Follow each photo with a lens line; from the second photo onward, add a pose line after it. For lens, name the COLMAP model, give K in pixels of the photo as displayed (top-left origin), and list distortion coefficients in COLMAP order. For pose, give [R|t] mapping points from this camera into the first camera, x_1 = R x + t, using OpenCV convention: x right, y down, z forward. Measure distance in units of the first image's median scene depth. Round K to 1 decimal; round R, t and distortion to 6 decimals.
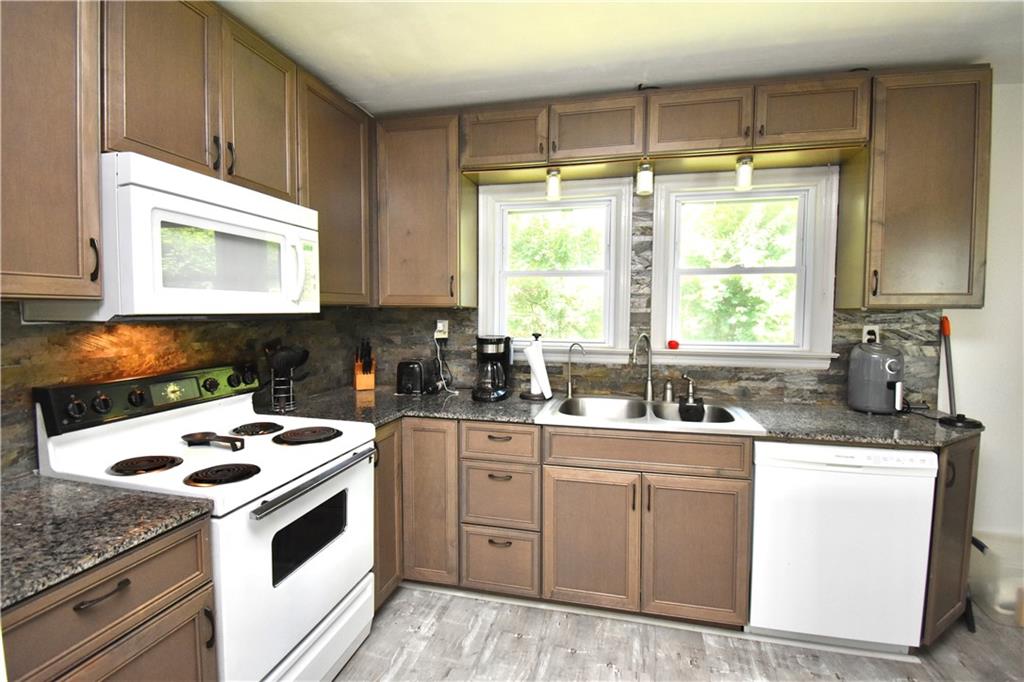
lens RADIAL K [[477.9, 0, 512.0], [0, 477.9, 341.0], [0, 0, 1]] dist [0.001323, -0.023421]
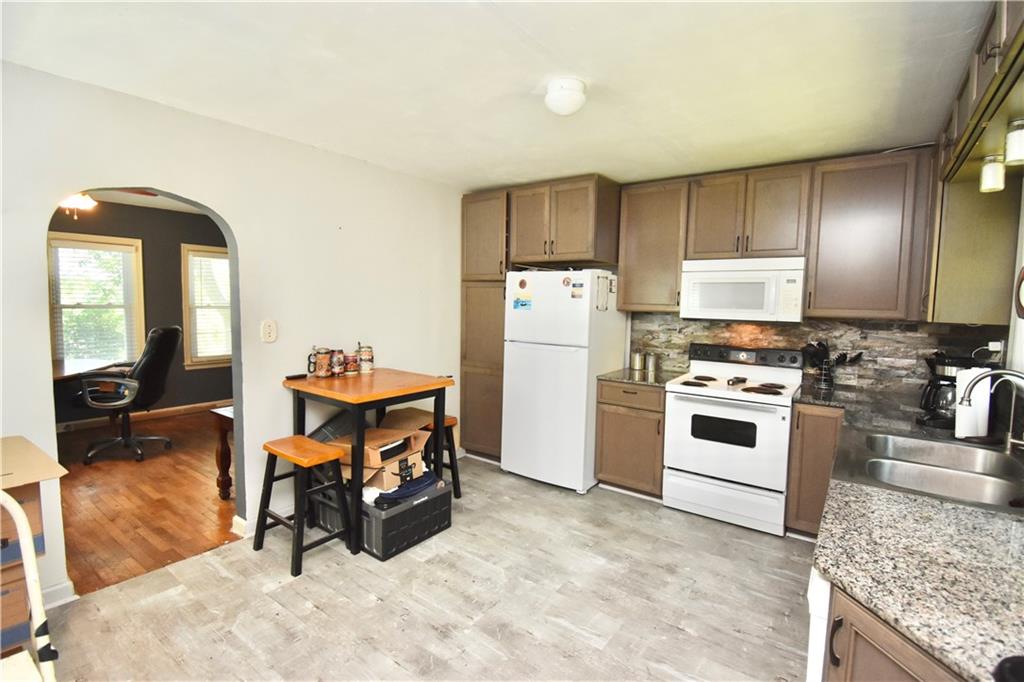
lens RADIAL K [[482.9, 0, 496.5], [0, 482.9, 342.2], [0, 0, 1]] dist [0.022830, -0.028781]
pose [[-0.415235, 0.065893, -0.907324, 1.450763], [-0.077959, 0.991127, 0.107657, -0.086953], [0.906367, 0.115437, -0.406414, 0.754422]]
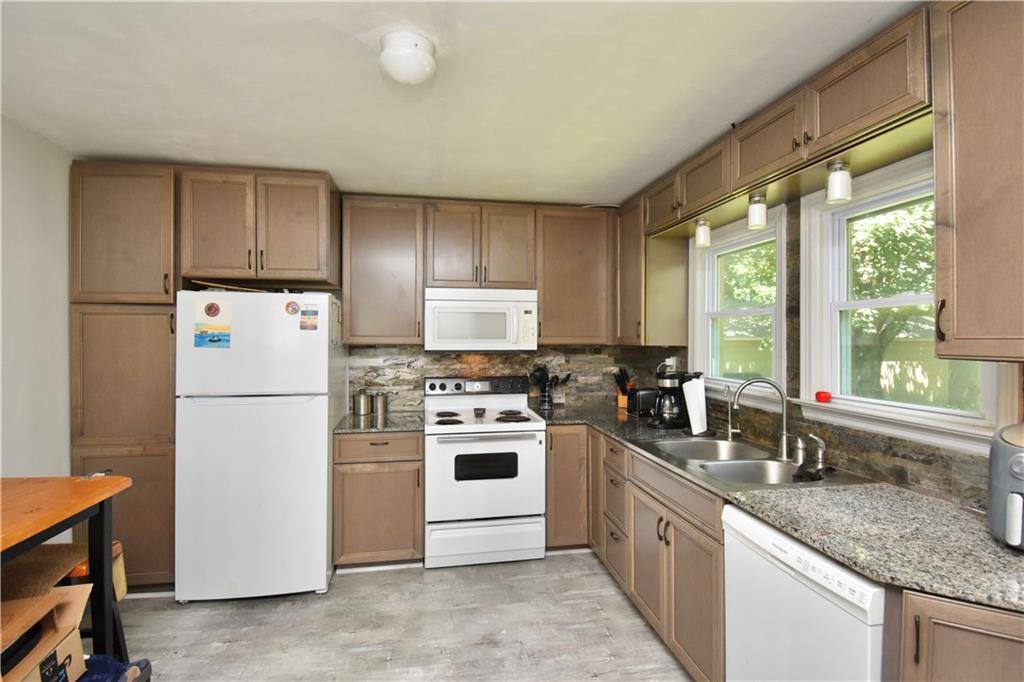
lens RADIAL K [[509.5, 0, 517.8], [0, 509.5, 337.1], [0, 0, 1]] dist [0.023151, -0.029315]
pose [[0.394574, -0.000537, -0.918864, 1.216642], [-0.056550, 0.998090, -0.024867, -0.055426], [0.917123, 0.061774, 0.393790, 0.231874]]
